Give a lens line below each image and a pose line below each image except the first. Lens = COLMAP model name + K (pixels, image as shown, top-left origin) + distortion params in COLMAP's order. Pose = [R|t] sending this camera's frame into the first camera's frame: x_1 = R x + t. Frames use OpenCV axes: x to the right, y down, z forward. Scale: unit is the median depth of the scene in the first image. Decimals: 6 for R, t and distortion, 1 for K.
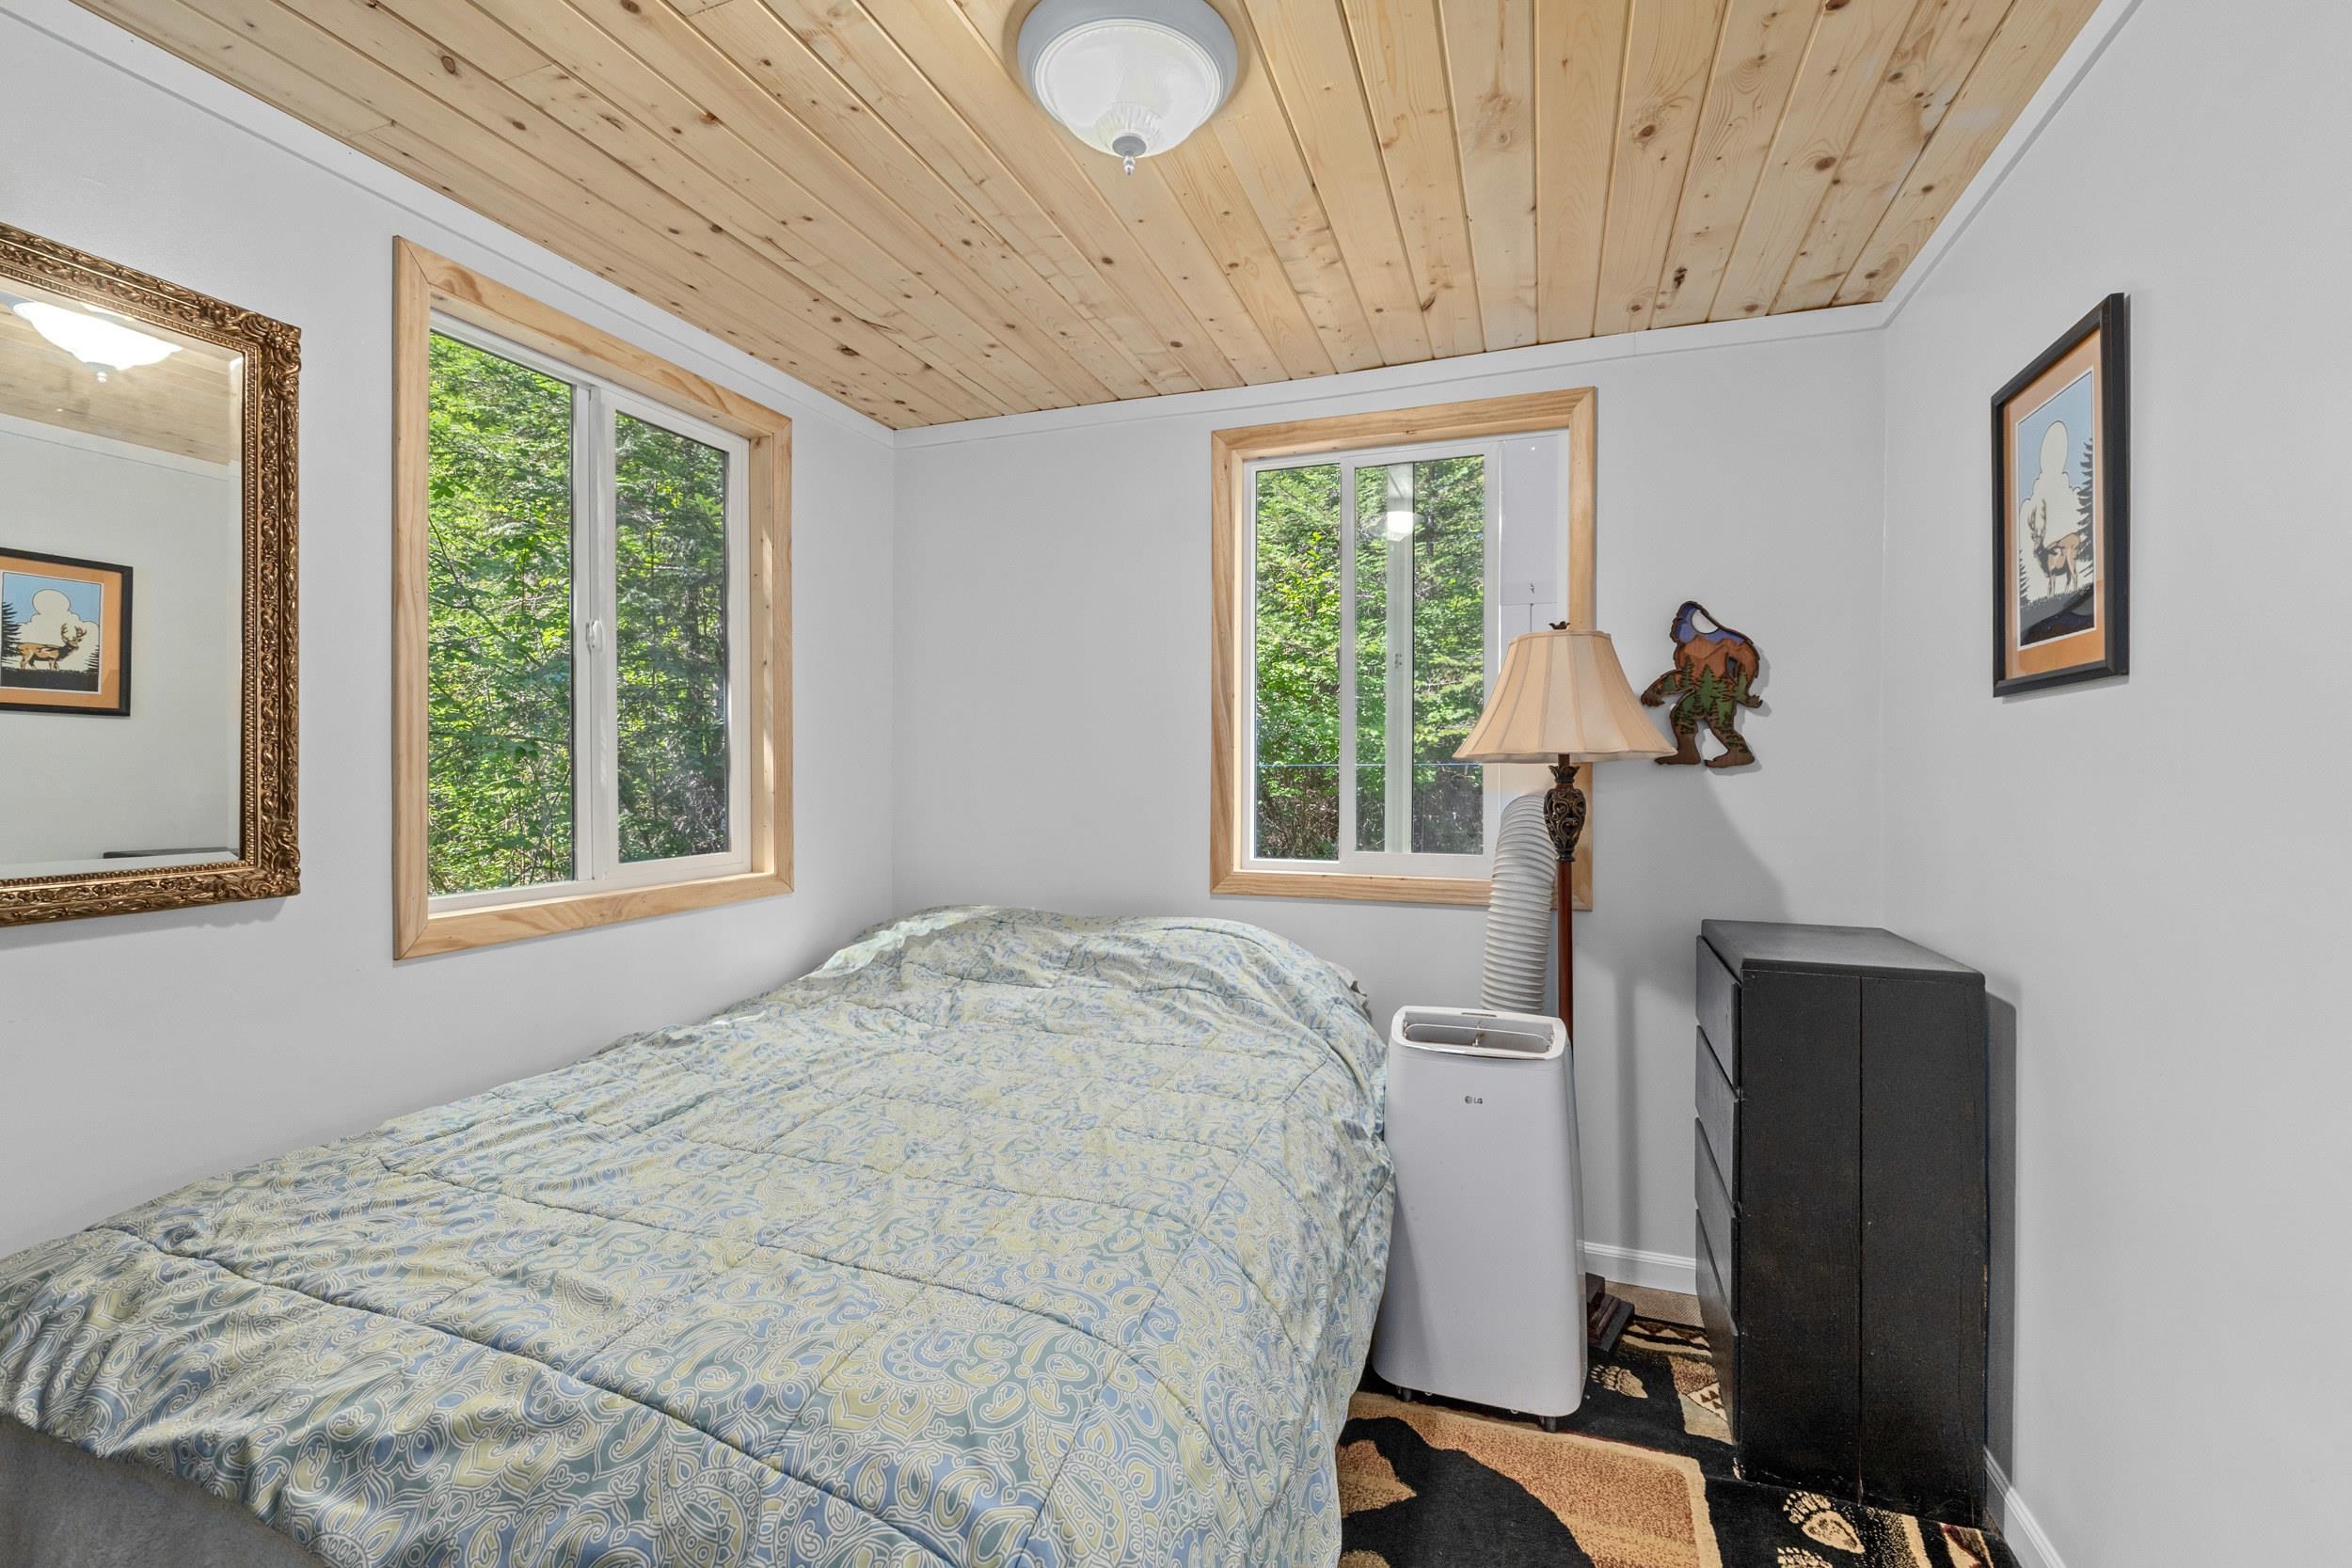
lens RADIAL K [[1026.9, 0, 1169.4], [0, 1026.9, 779.4], [0, 0, 1]] dist [-0.002181, -0.000377]
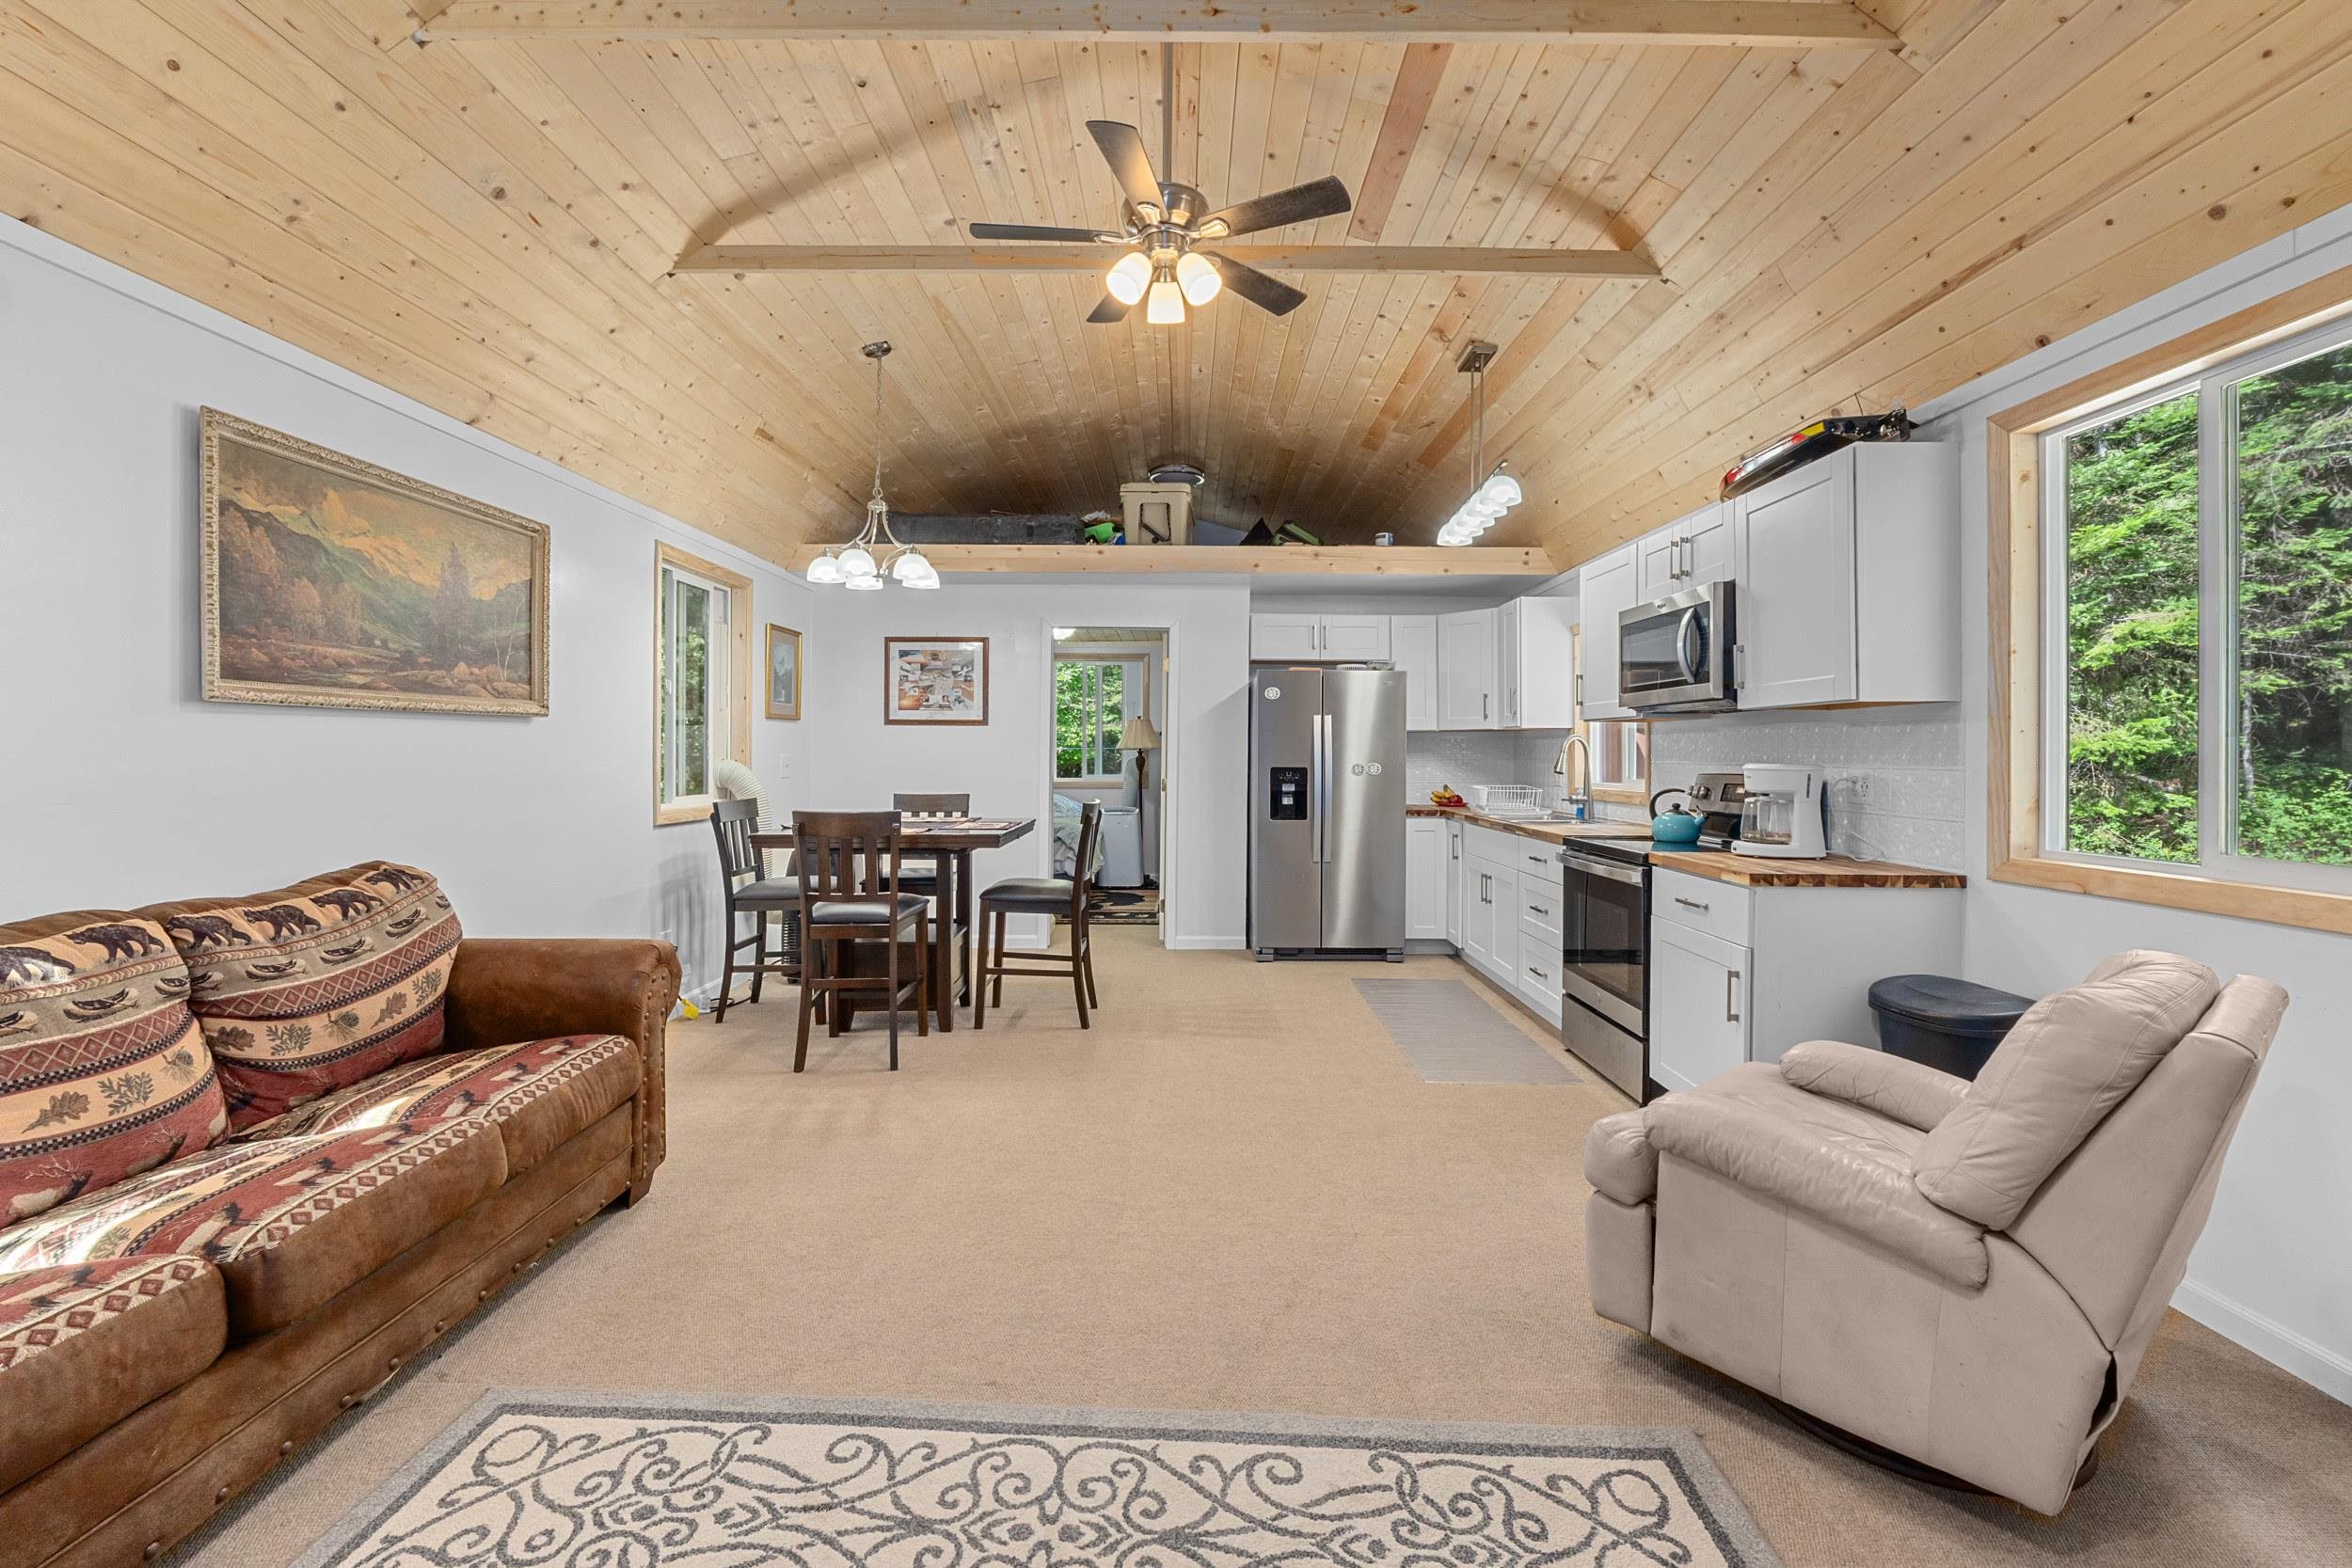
lens RADIAL K [[1026.9, 0, 1176.5], [0, 1026.9, 772.9], [0, 0, 1]] dist [-0.002181, -0.000377]
pose [[0.941244, 0.005559, 0.337683, -0.767383], [-0.006120, 0.999981, 0.000599, 0.062228], [-0.337673, -0.002630, 0.941260, -2.587914]]
